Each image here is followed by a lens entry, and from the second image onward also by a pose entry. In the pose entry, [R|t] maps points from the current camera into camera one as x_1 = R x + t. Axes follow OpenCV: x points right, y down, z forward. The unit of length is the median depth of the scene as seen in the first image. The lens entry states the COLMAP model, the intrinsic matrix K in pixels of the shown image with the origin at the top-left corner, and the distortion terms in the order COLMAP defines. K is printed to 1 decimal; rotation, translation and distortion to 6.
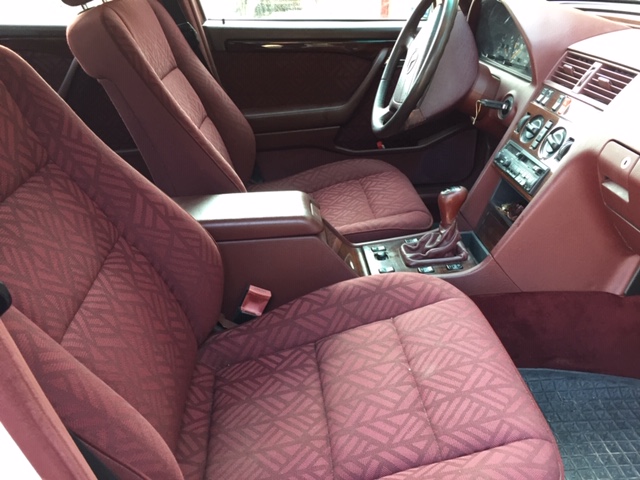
lens RADIAL K [[543.9, 0, 316.6], [0, 543.9, 242.2], [0, 0, 1]] dist [0.067125, -0.097496]
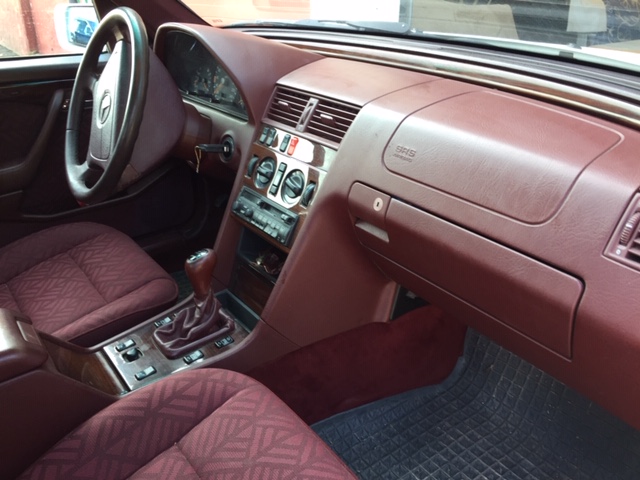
lens RADIAL K [[543.9, 0, 322.2], [0, 543.9, 241.6], [0, 0, 1]] dist [0.067125, -0.097496]
pose [[0.836611, -0.228840, 0.497708, -0.010725], [0.240202, 0.969808, 0.042144, -0.108084], [-0.492325, 0.084293, 0.866320, 0.165448]]
